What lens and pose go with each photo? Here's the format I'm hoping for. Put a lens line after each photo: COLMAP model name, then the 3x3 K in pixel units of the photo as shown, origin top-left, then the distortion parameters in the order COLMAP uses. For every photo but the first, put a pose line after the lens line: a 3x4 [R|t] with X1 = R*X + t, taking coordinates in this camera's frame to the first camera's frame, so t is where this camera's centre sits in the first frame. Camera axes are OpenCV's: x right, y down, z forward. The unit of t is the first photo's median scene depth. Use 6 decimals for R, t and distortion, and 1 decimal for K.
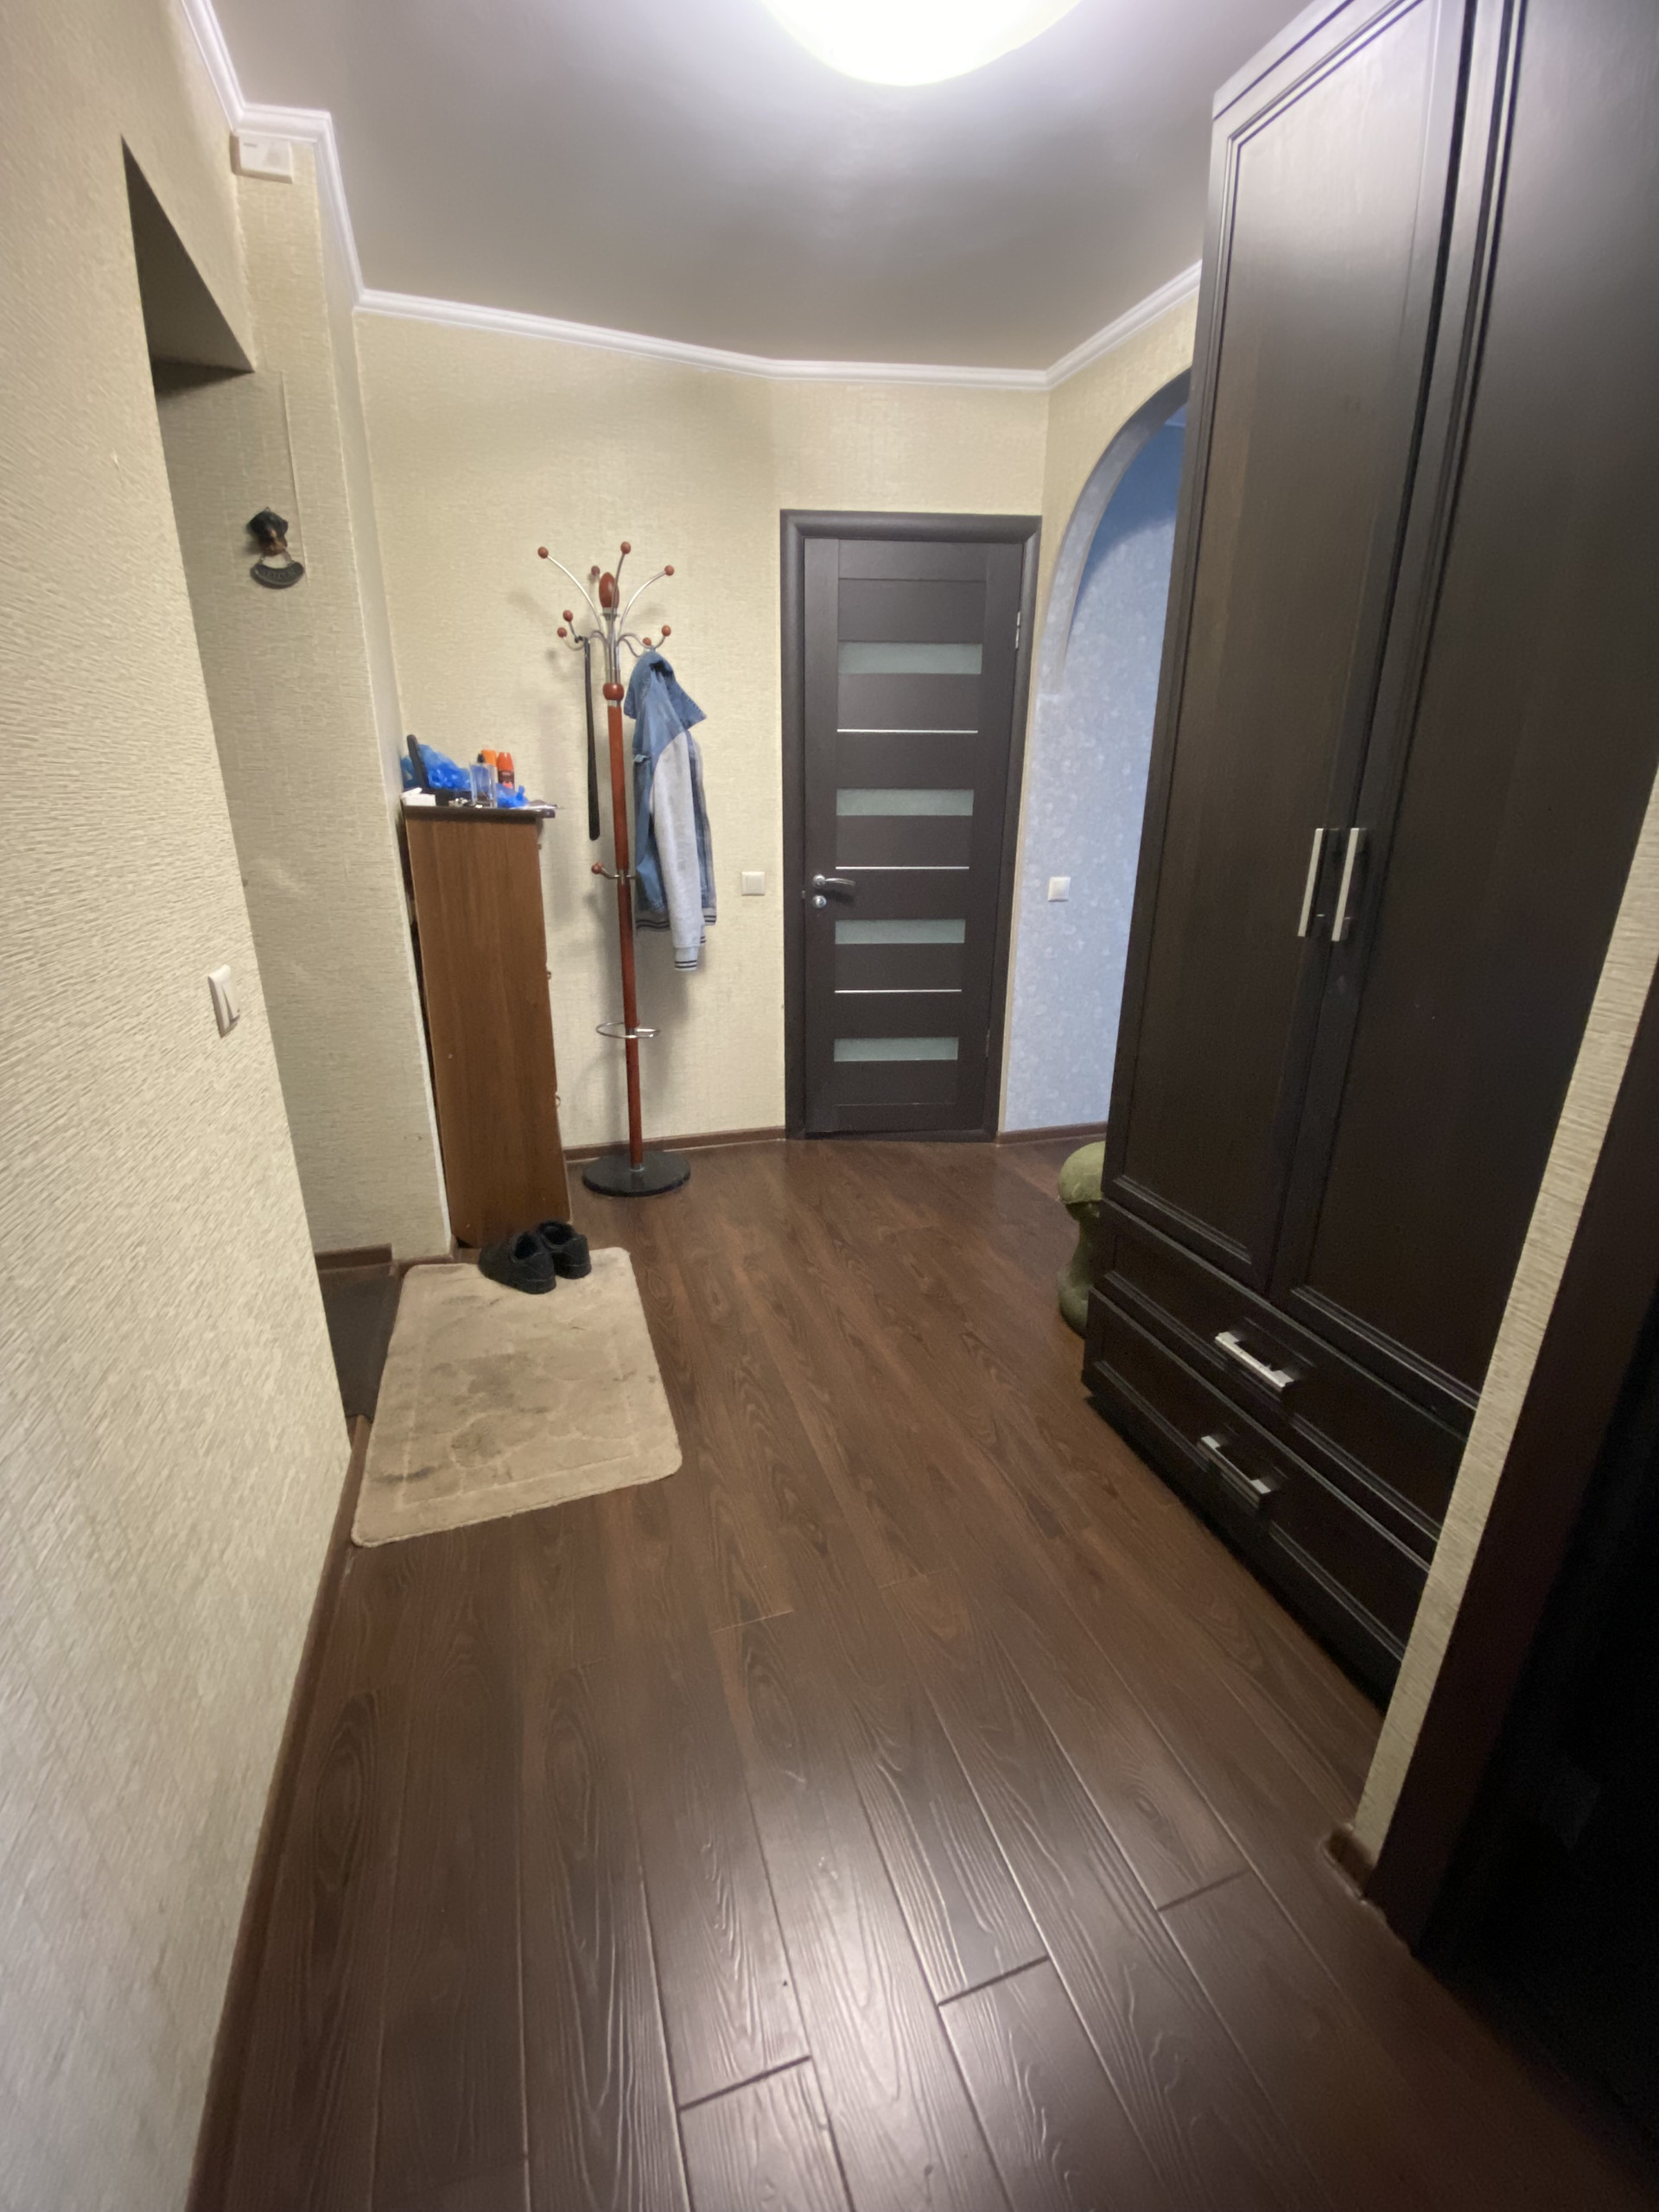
lens RADIAL K [[897.8, 0, 831.2], [0, 897.8, 1099.1], [0, 0, 1]] dist [-0.025688, -0.001640]
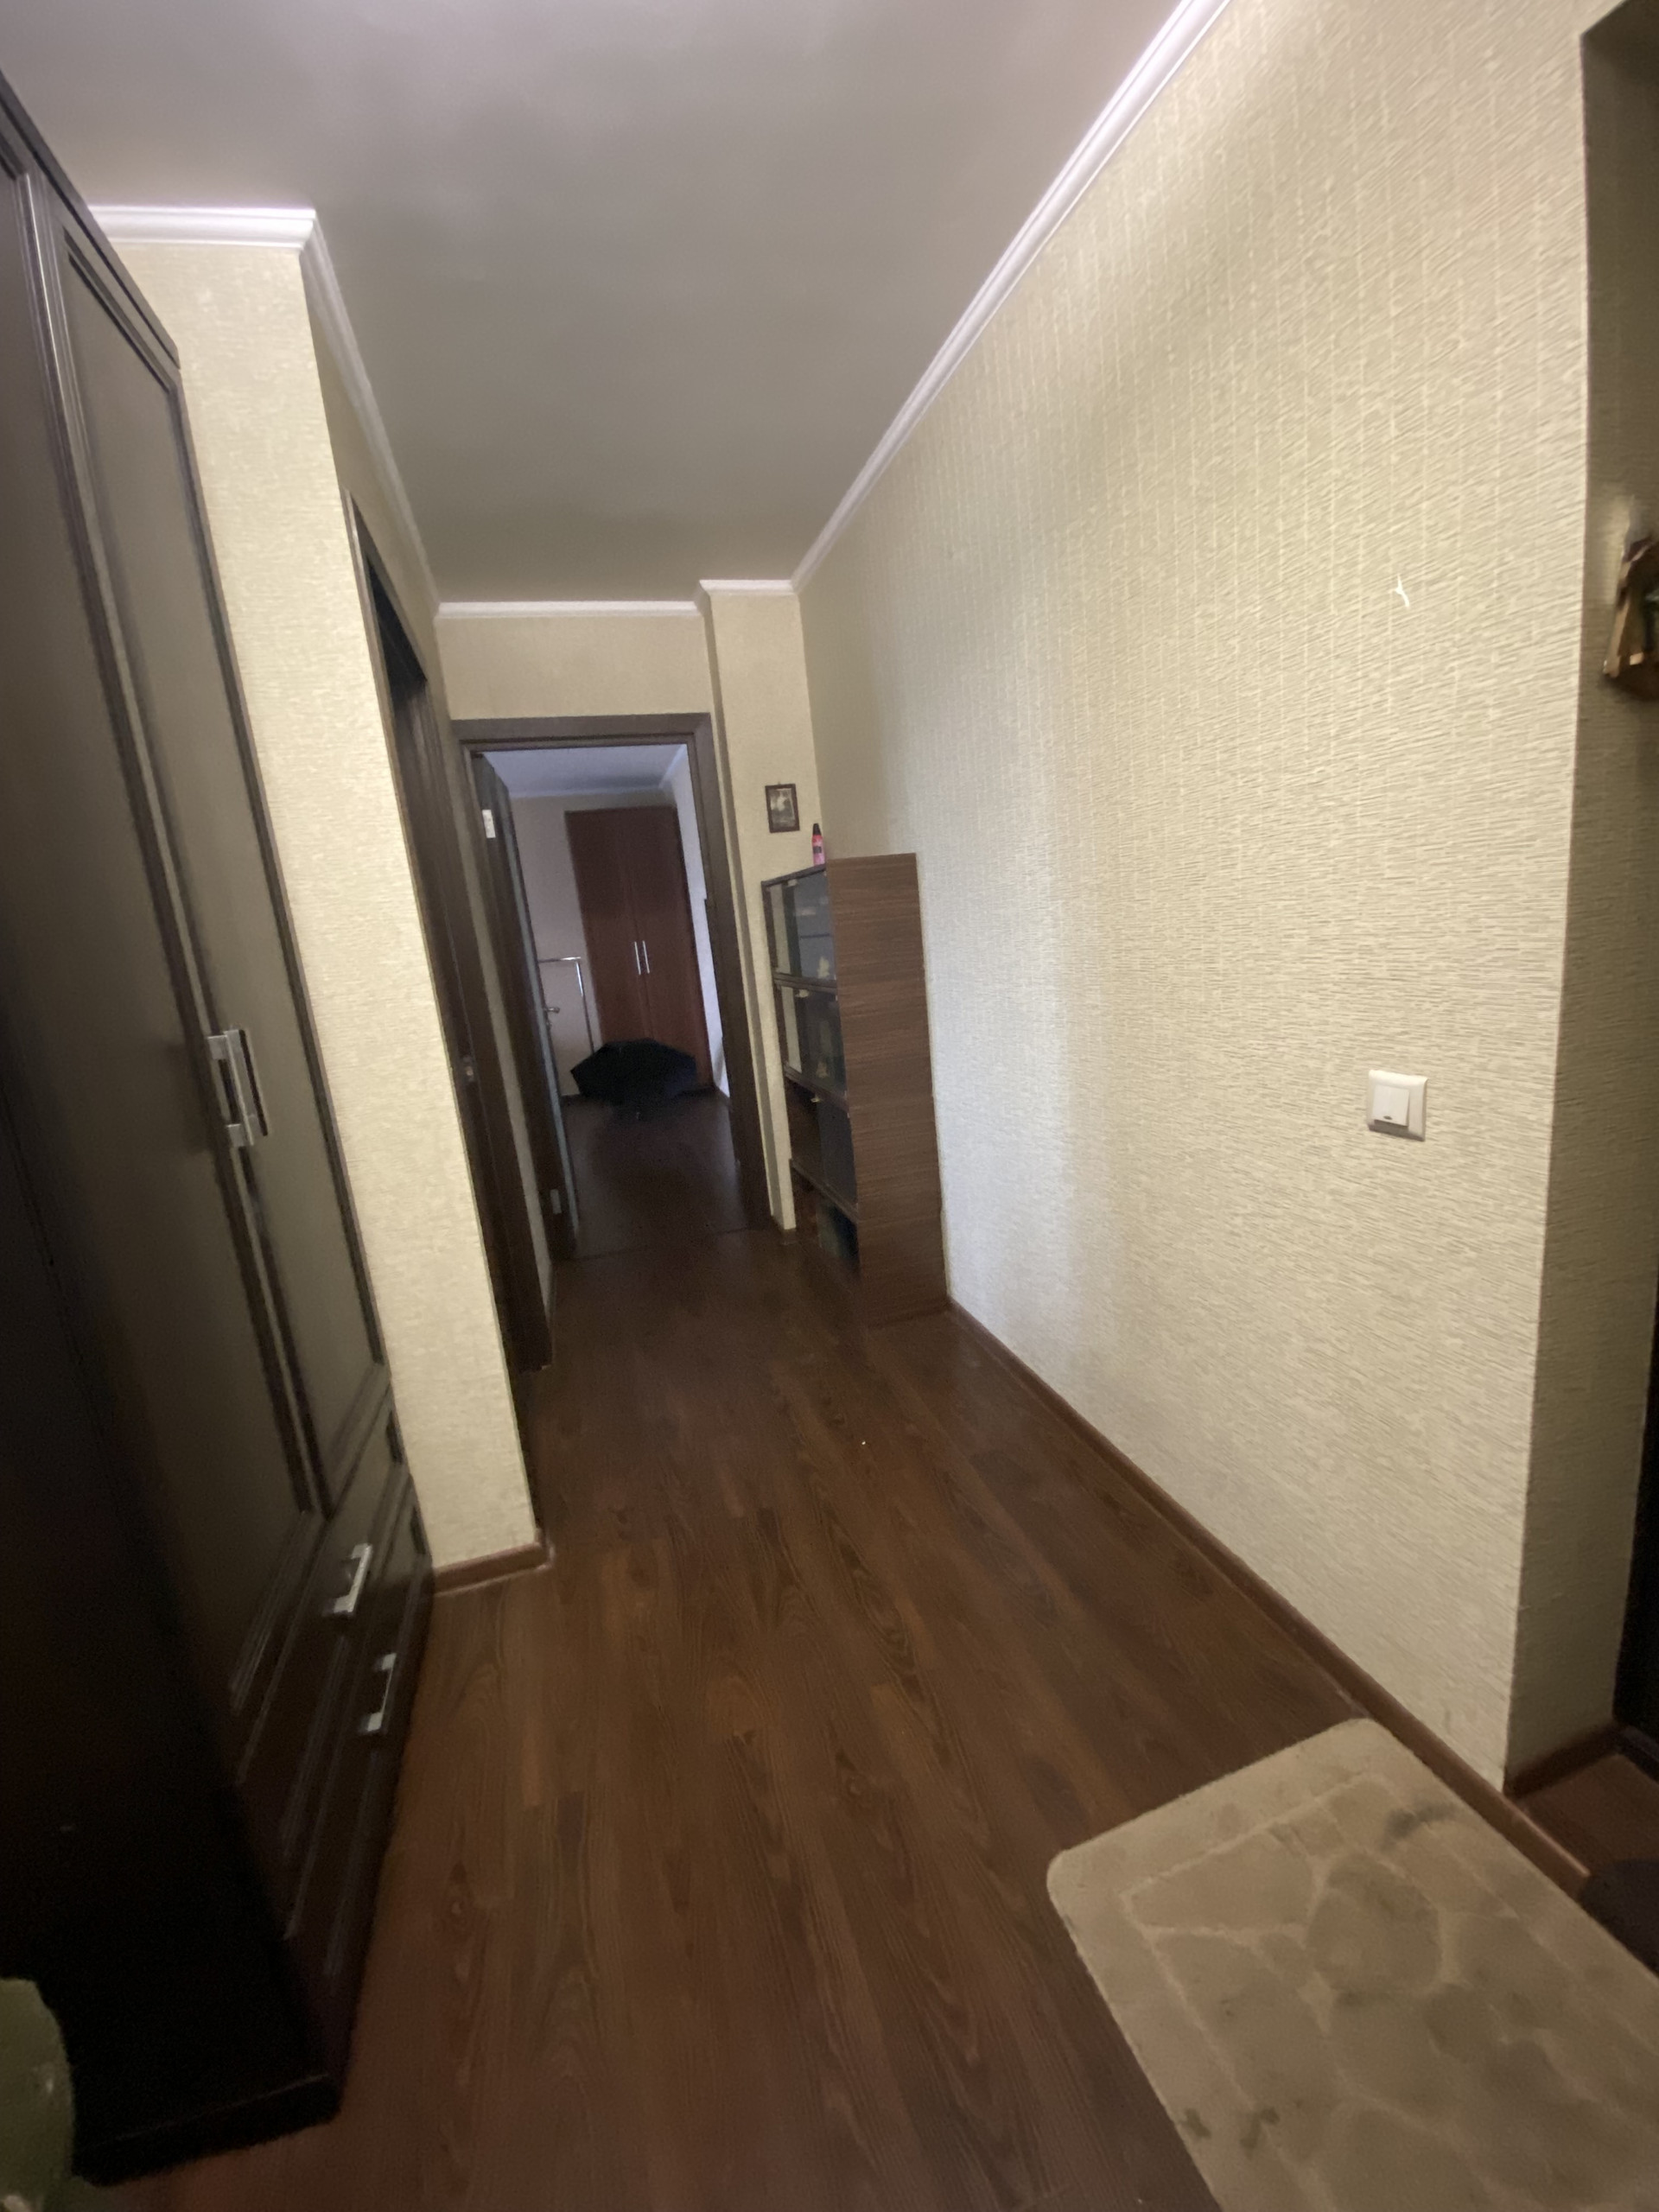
lens RADIAL K [[897.8, 0, 826.3], [0, 897.8, 1103.1], [0, 0, 1]] dist [-0.025688, -0.001640]
pose [[-0.996353, 0.070699, 0.047775, -0.077423], [0.085118, 0.862760, 0.498398, -0.470464], [-0.005982, 0.500647, -0.865631, 1.336145]]
